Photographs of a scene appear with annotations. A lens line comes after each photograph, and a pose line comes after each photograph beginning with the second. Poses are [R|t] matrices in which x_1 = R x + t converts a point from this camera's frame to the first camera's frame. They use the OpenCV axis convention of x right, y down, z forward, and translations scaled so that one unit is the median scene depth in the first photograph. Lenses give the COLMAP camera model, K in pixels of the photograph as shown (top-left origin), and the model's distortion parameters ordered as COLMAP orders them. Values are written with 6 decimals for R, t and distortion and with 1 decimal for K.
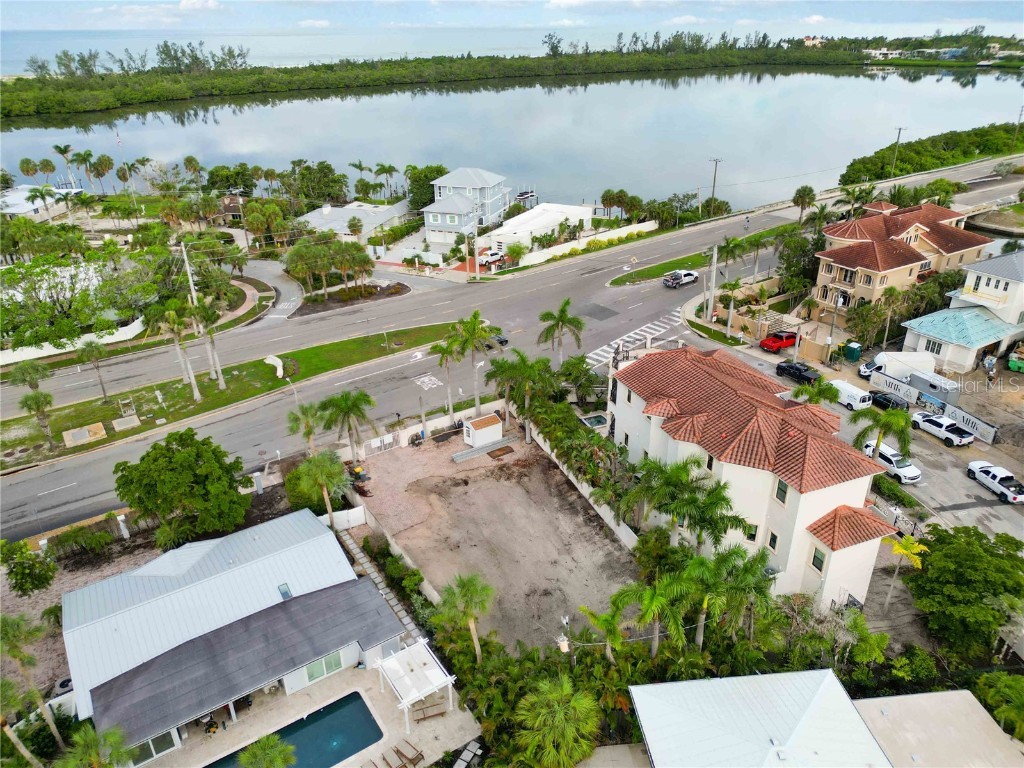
lens RADIAL K [[712.7, 0, 509.3], [0, 712.7, 380.3], [0, 0, 1]] dist [0.073916, -0.063921]
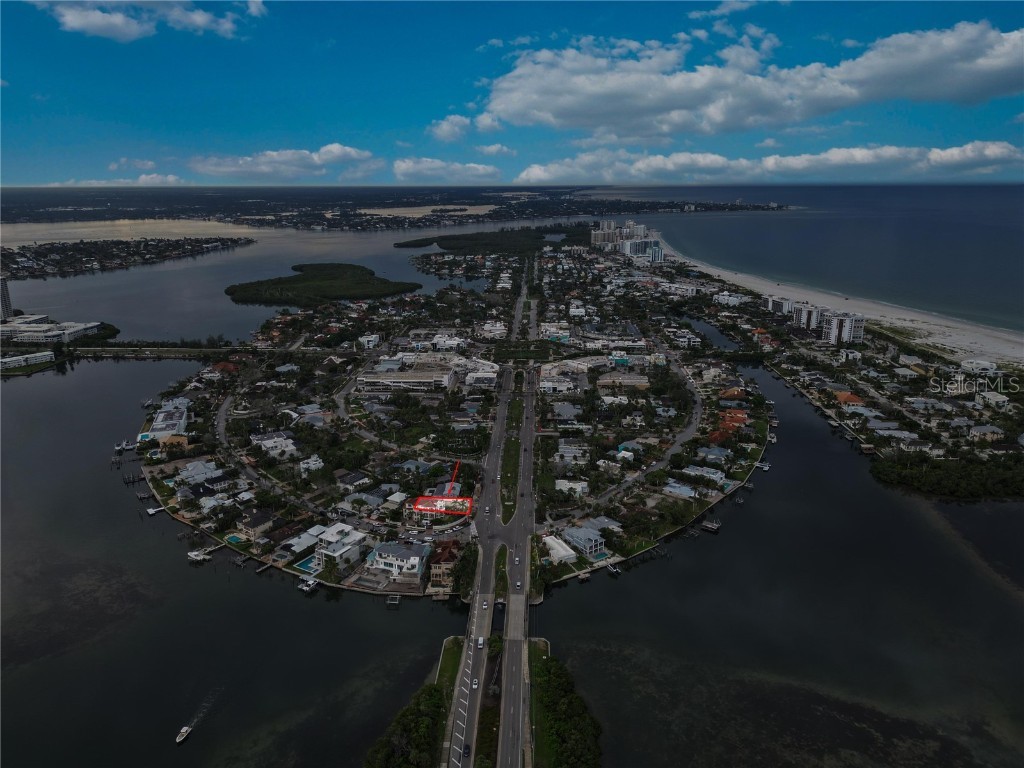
lens RADIAL K [[712.7, 0, 510.1], [0, 712.7, 379.4], [0, 0, 1]] dist [0.073916, -0.063921]
pose [[-0.587860, 0.230157, -0.775531, 3.407004], [-0.346227, 0.794853, 0.498334, -3.256248], [0.731128, 0.561460, -0.387575, 2.472530]]
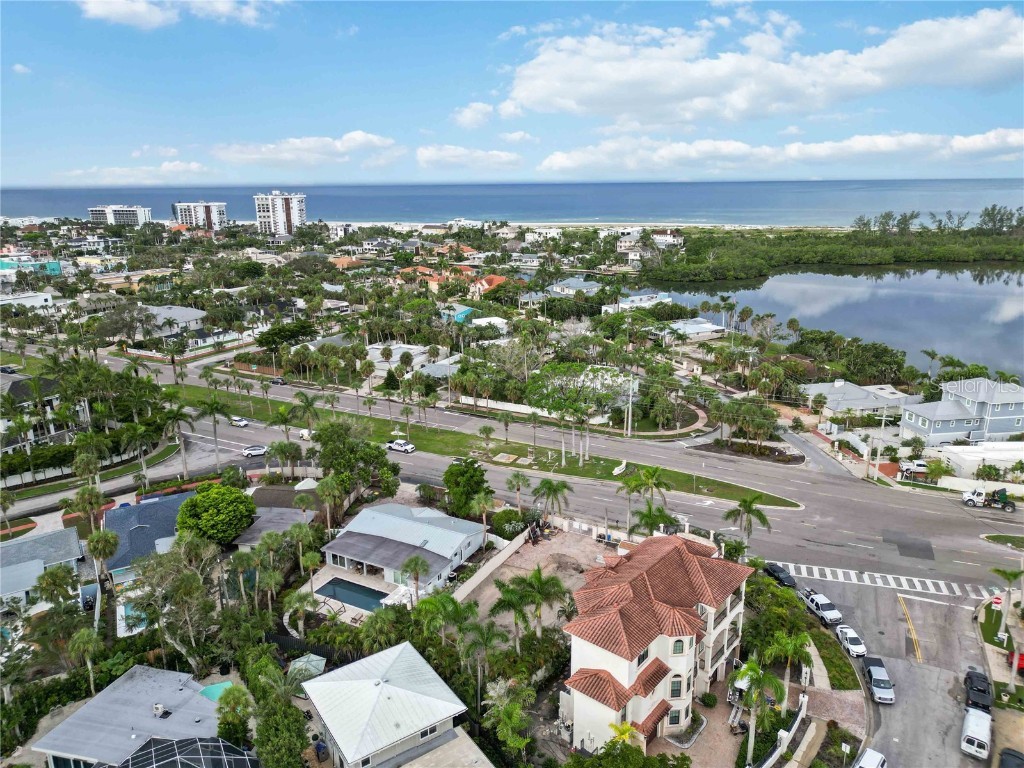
lens RADIAL K [[712.7, 0, 510.6], [0, 712.7, 381.8], [0, 0, 1]] dist [0.073916, -0.063921]
pose [[0.474871, 0.246346, -0.844874, 0.731059], [-0.389156, 0.919842, 0.049476, -0.162179], [0.789339, 0.305293, 0.532673, 0.016154]]
